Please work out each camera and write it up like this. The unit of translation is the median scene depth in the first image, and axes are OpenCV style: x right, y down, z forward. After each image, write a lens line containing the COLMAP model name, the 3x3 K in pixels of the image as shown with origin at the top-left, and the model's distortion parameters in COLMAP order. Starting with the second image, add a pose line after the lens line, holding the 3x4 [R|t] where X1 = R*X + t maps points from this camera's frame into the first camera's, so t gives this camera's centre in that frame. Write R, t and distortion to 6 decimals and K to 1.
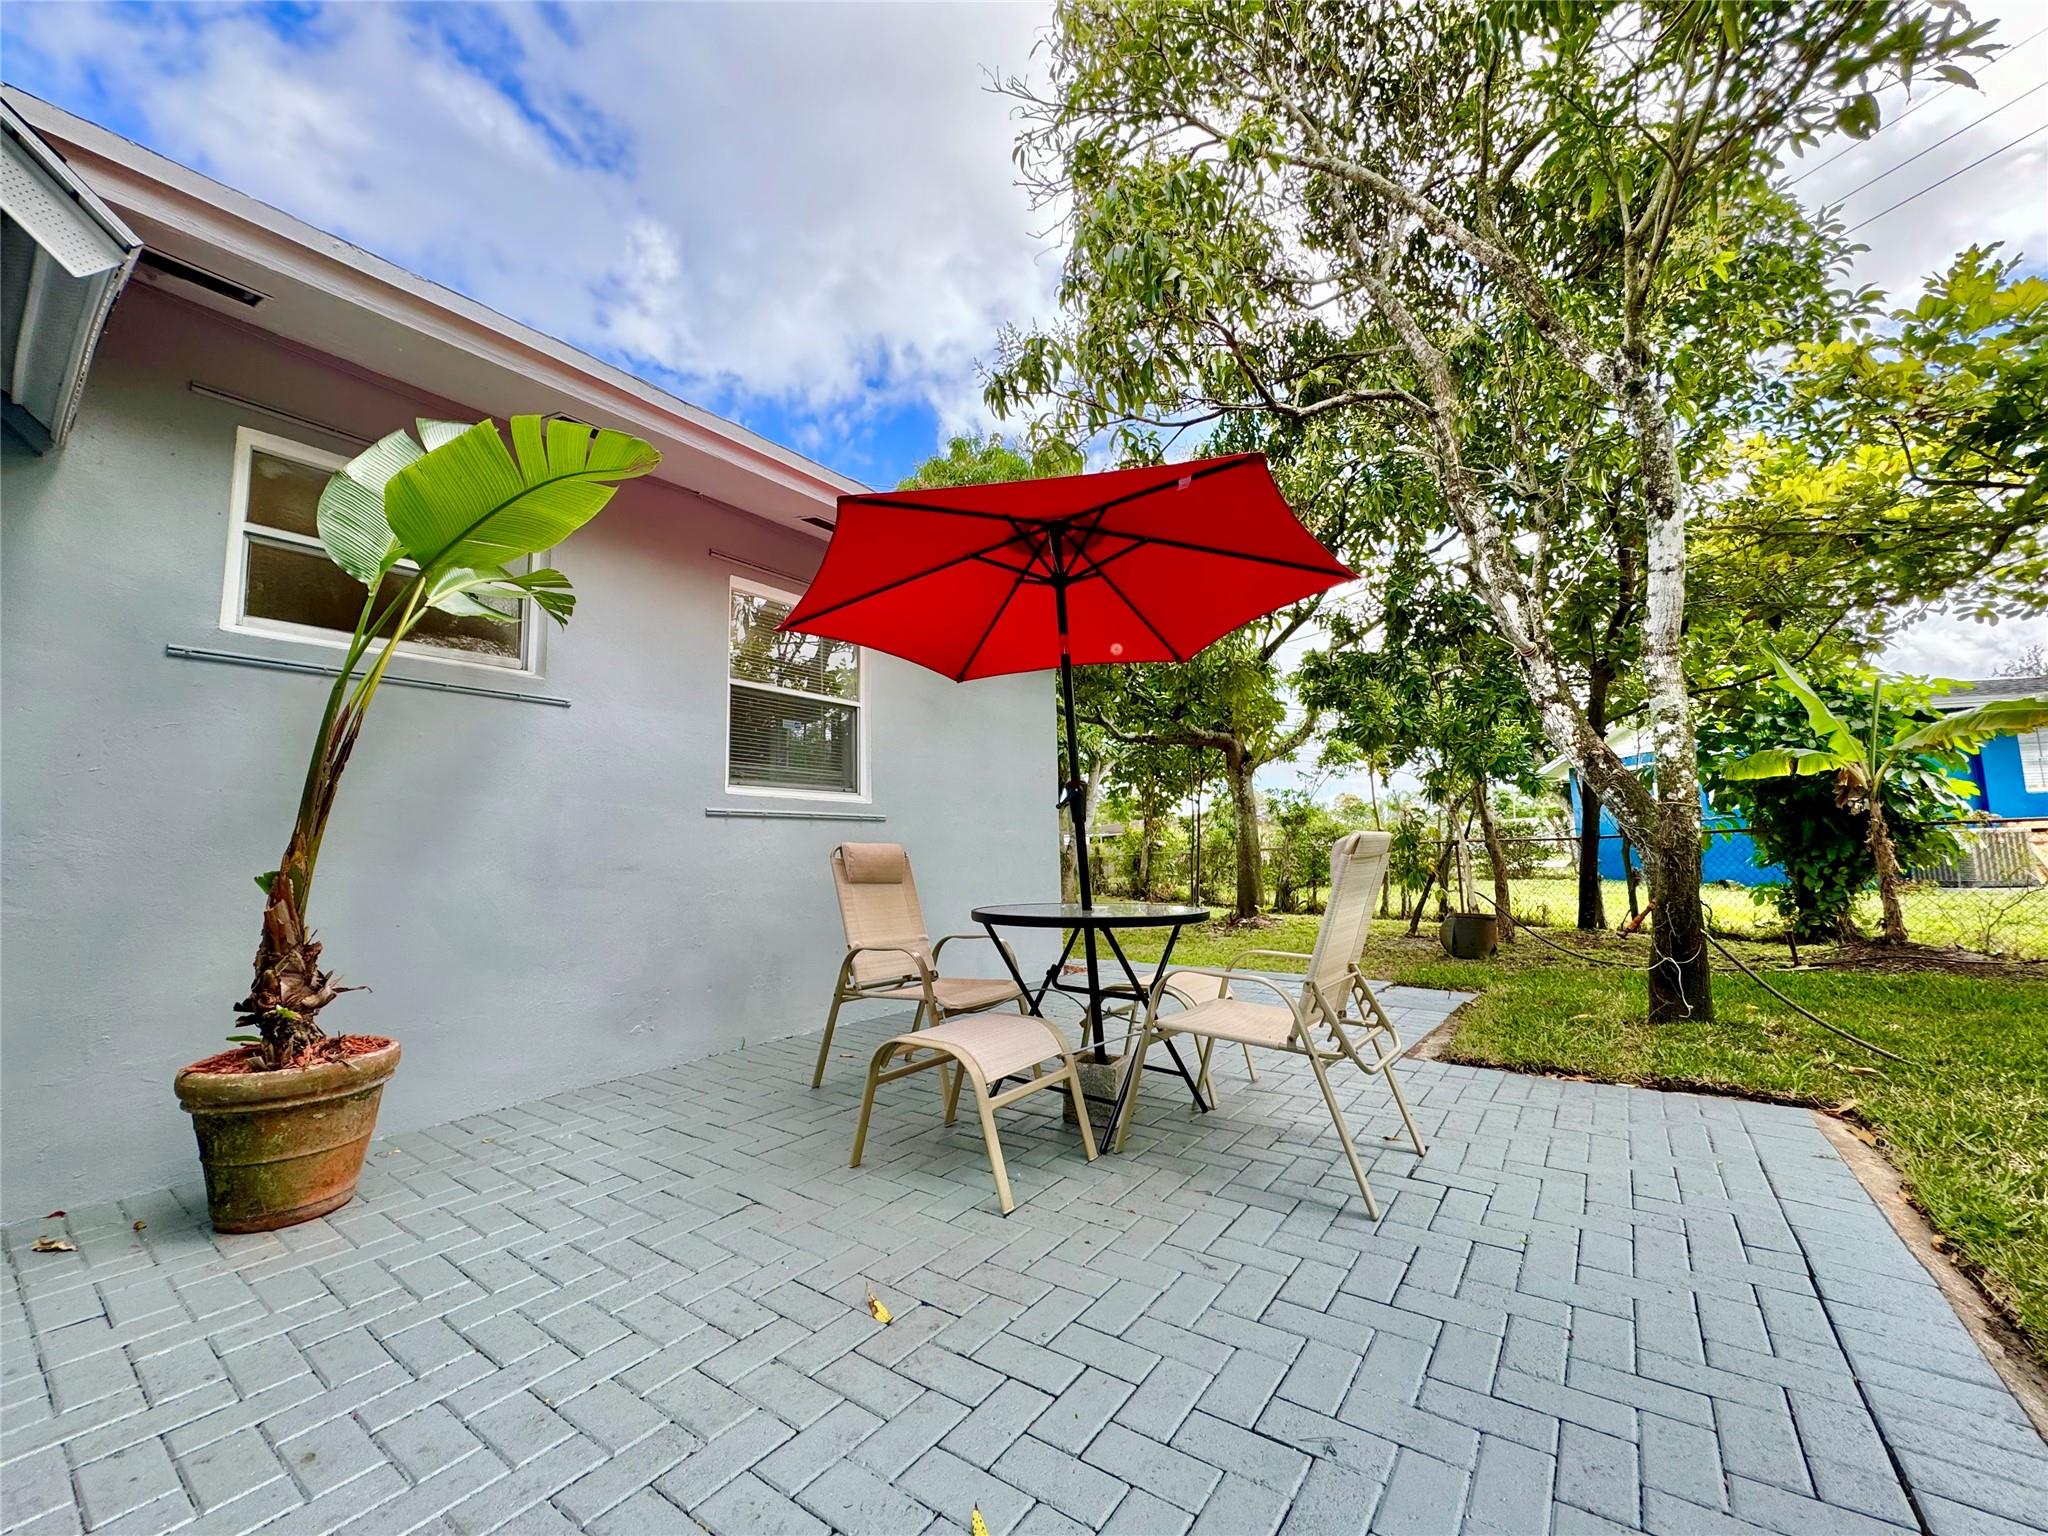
lens RADIAL K [[813.0, 0, 1022.0], [0, 813.0, 771.3], [0, 0, 1]] dist [-0.001335, 0.000628]
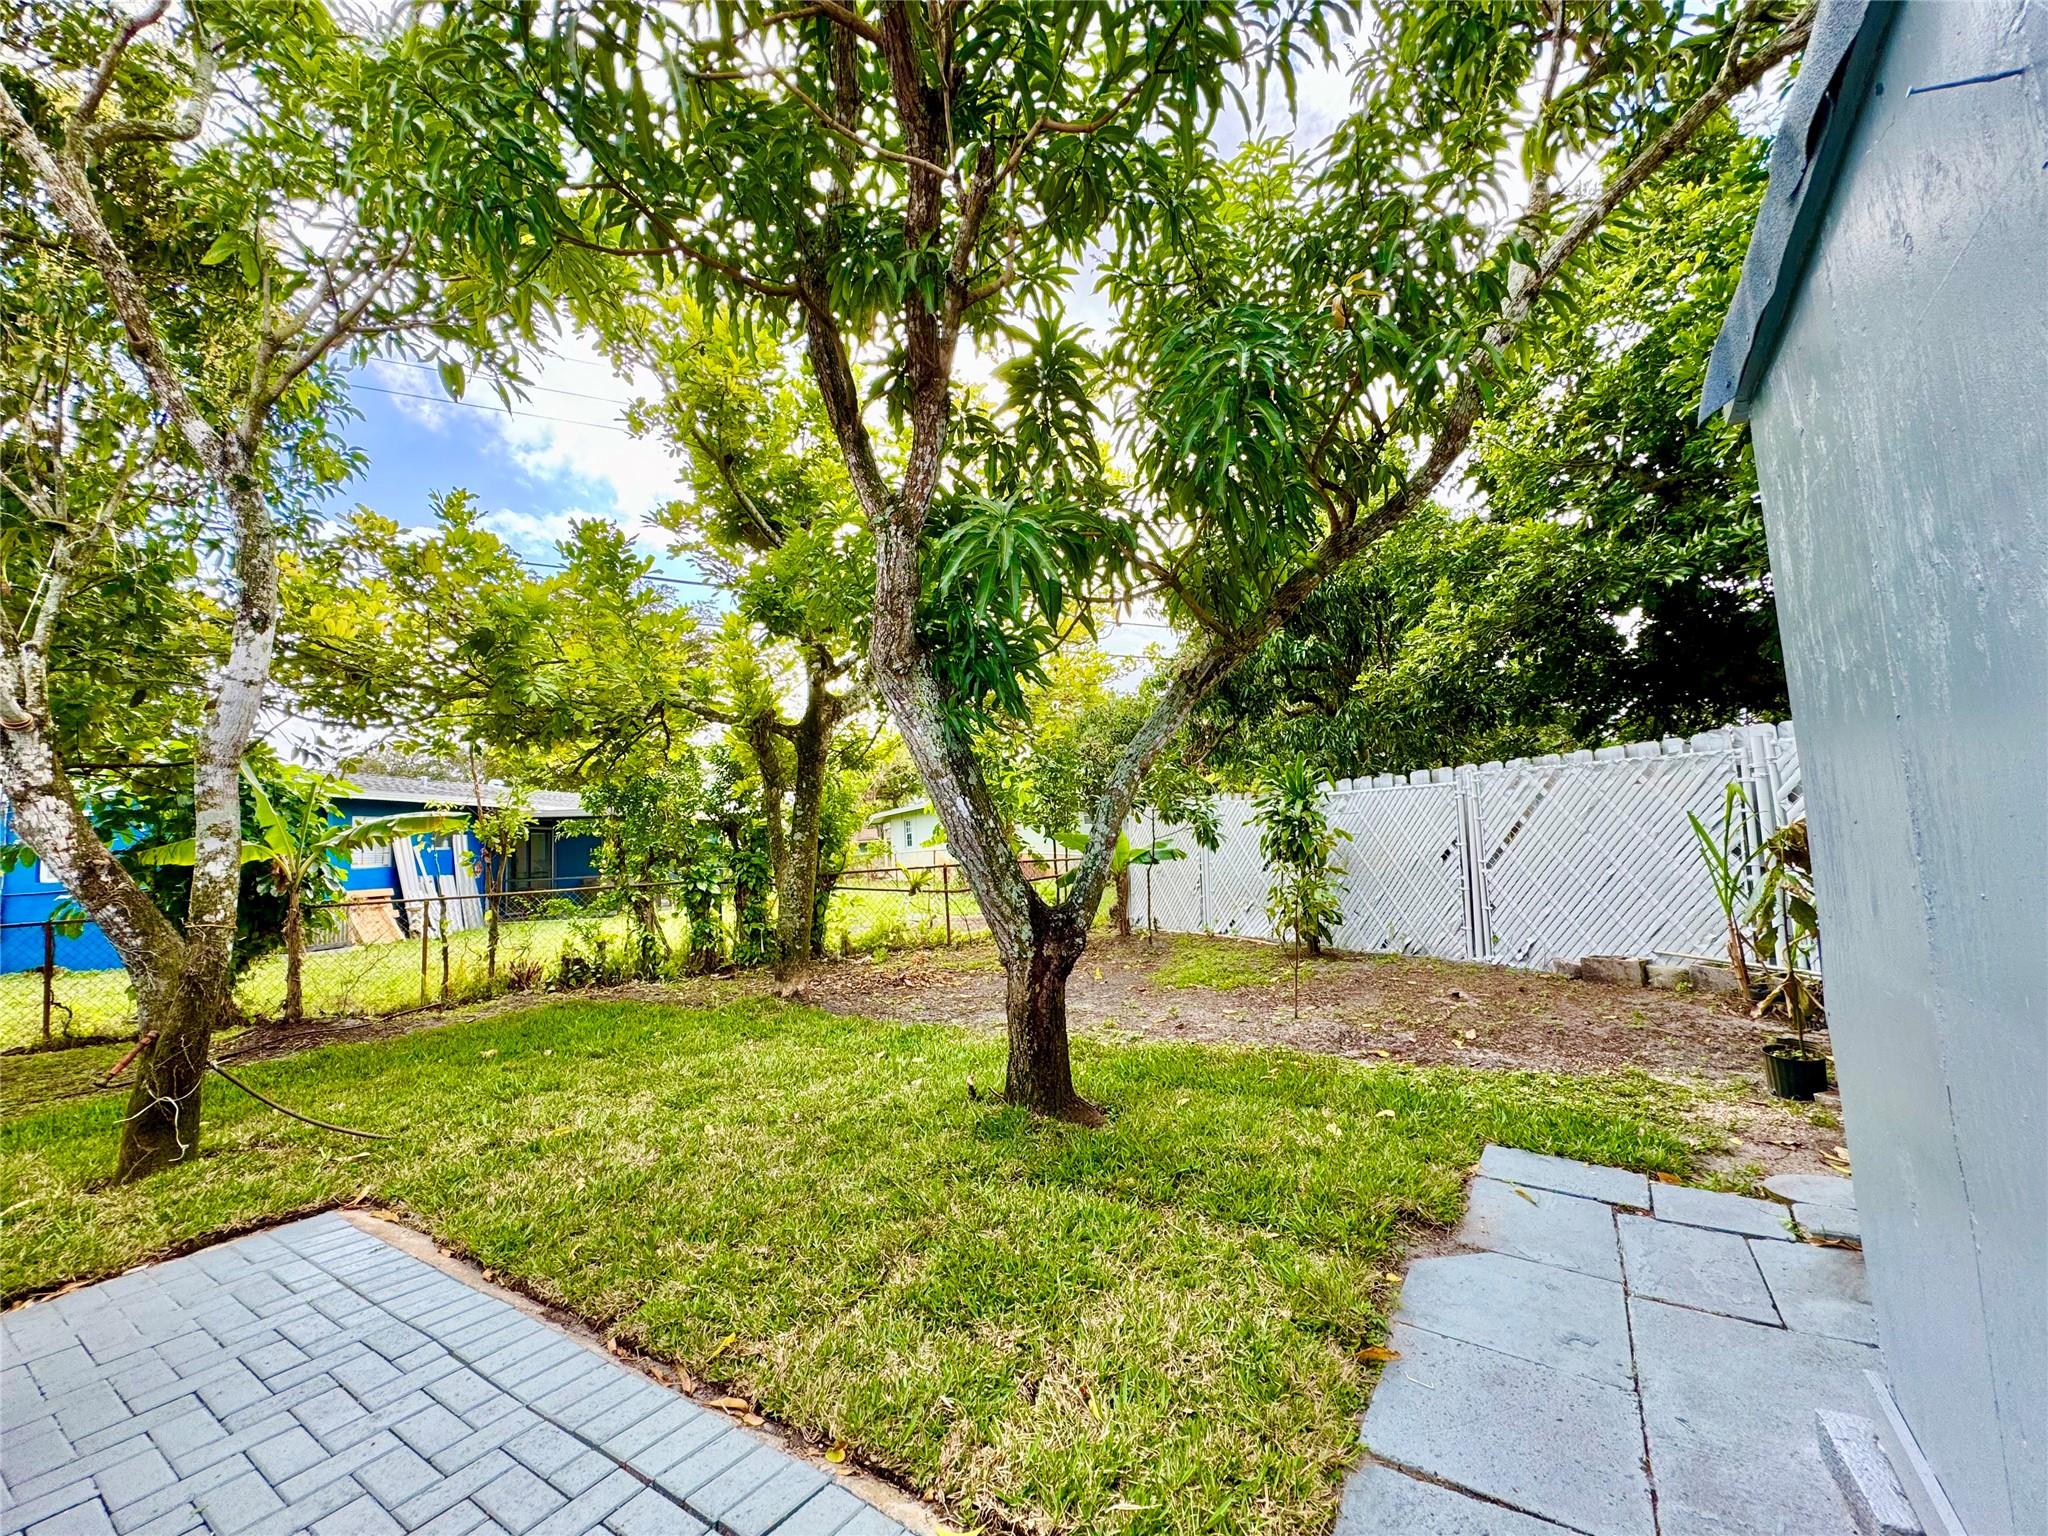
lens RADIAL K [[813.0, 0, 1020.6], [0, 813.0, 770.5], [0, 0, 1]] dist [-0.001335, 0.000628]
pose [[-0.043964, 0.125649, 0.991100, -0.225279], [-0.056680, 0.990148, -0.128043, -0.082896], [-0.997424, -0.061804, -0.036409, 0.126403]]
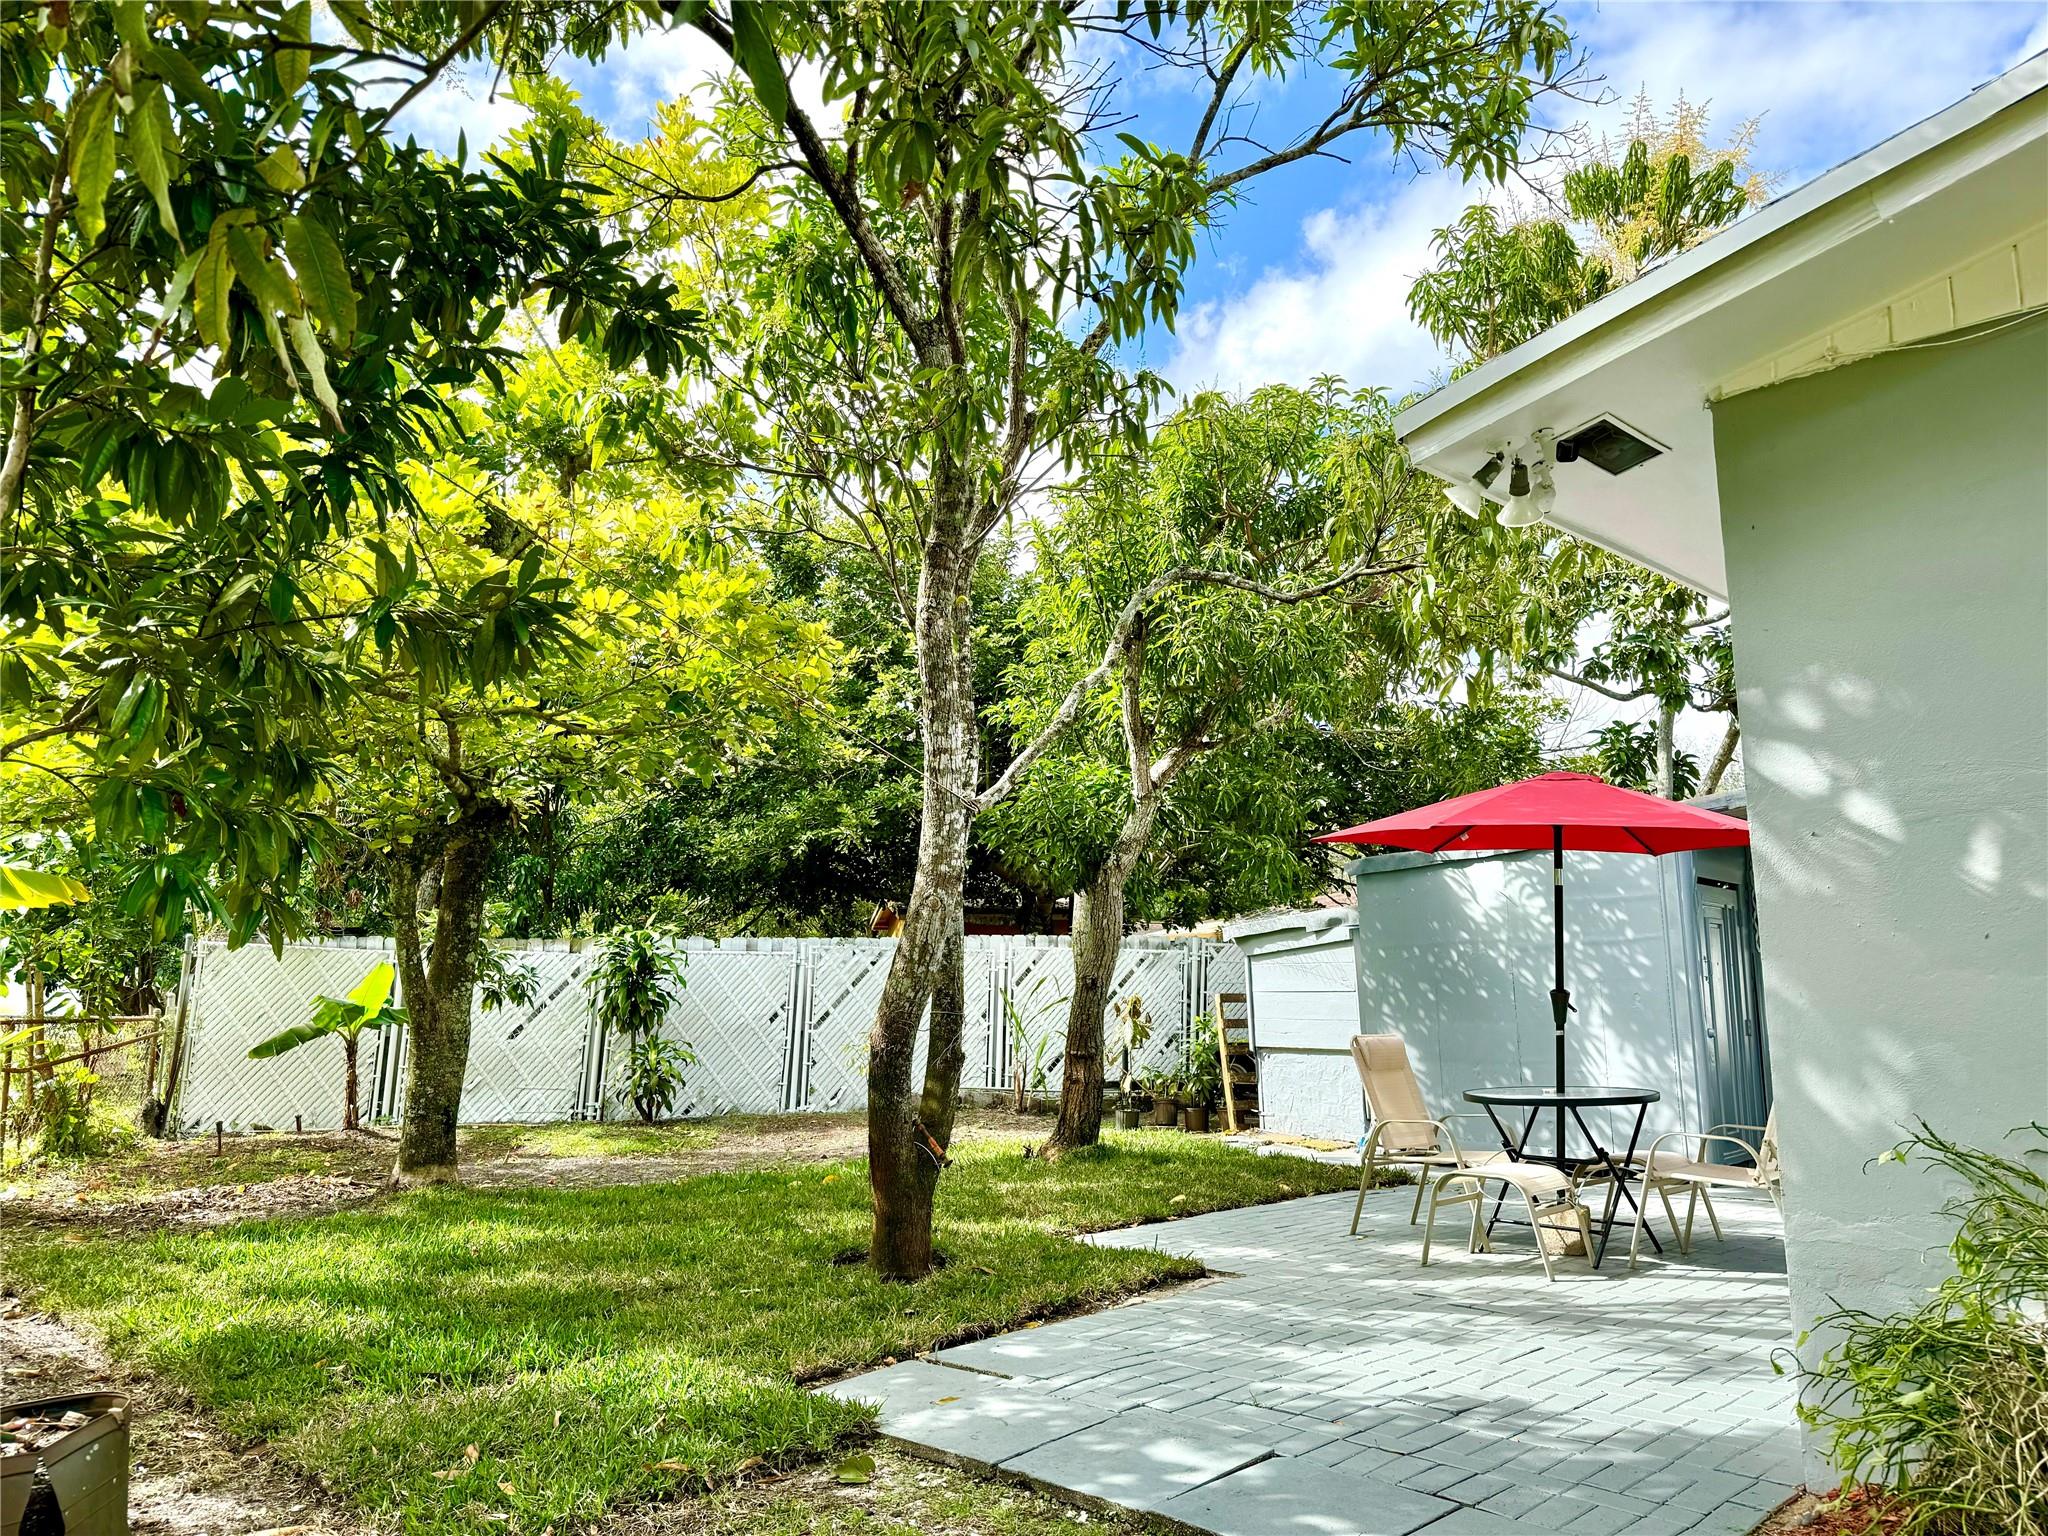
lens RADIAL K [[1426.3, 0, 1030.5], [0, 1426.3, 785.2], [0, 0, 1]] dist [0.076047, -0.088304]
pose [[-0.984303, 0.058302, 0.166577, 0.484123], [0.015289, 0.968479, -0.248626, 0.214756], [-0.175821, -0.242177, -0.954168, 3.143139]]
